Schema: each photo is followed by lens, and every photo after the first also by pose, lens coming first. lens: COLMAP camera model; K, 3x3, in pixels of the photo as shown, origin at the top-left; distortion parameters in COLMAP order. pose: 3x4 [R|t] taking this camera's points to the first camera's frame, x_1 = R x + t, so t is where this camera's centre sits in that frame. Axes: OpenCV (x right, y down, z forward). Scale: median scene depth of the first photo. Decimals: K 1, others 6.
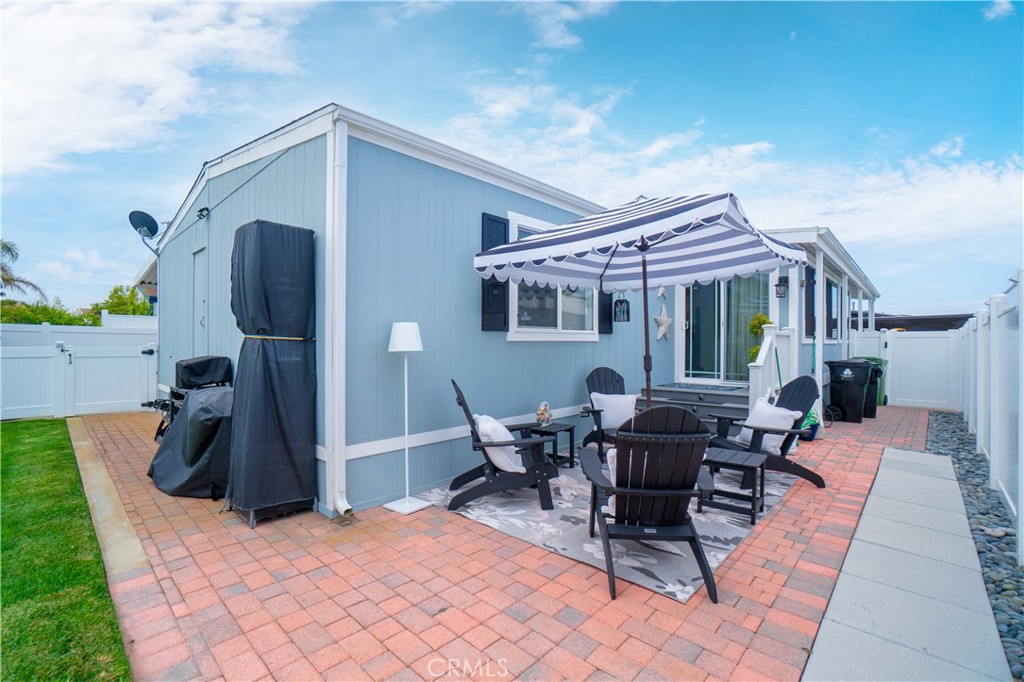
lens RADIAL K [[451.2, 0, 486.8], [0, 451.2, 337.1], [0, 0, 1]] dist [-0.000892, -0.000147]
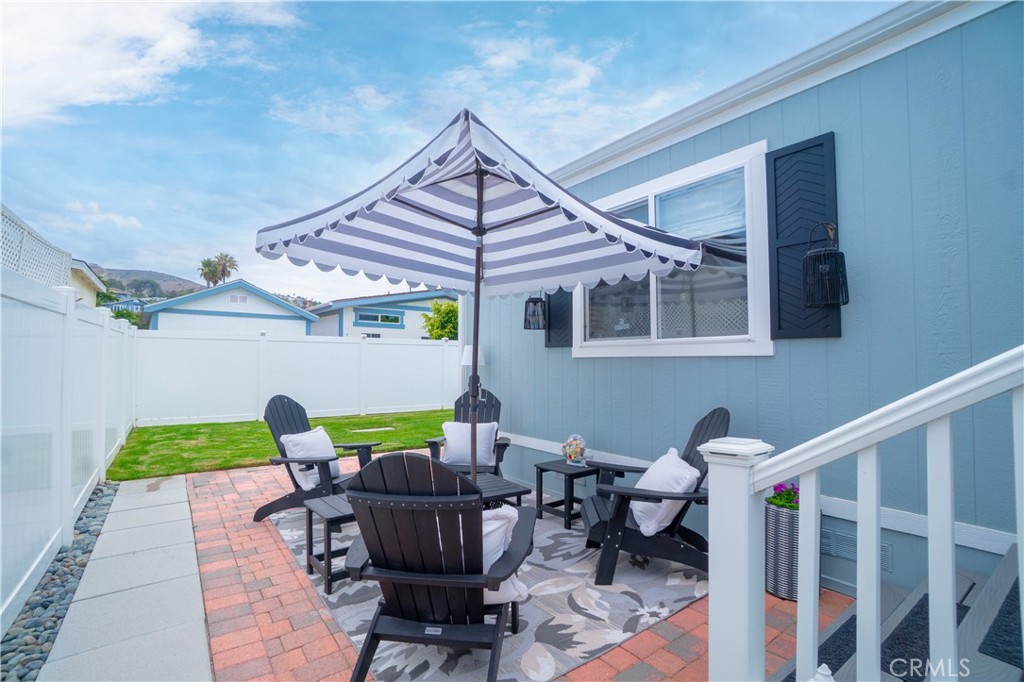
lens RADIAL K [[450.9, 0, 511.2], [0, 450.9, 358.2], [0, 0, 1]] dist [0.000072, 0.000040]
pose [[-0.149562, -0.010171, -0.988700, 0.923548], [0.007096, 0.999910, -0.011360, 0.018689], [0.988727, -0.008715, -0.149476, 1.011558]]
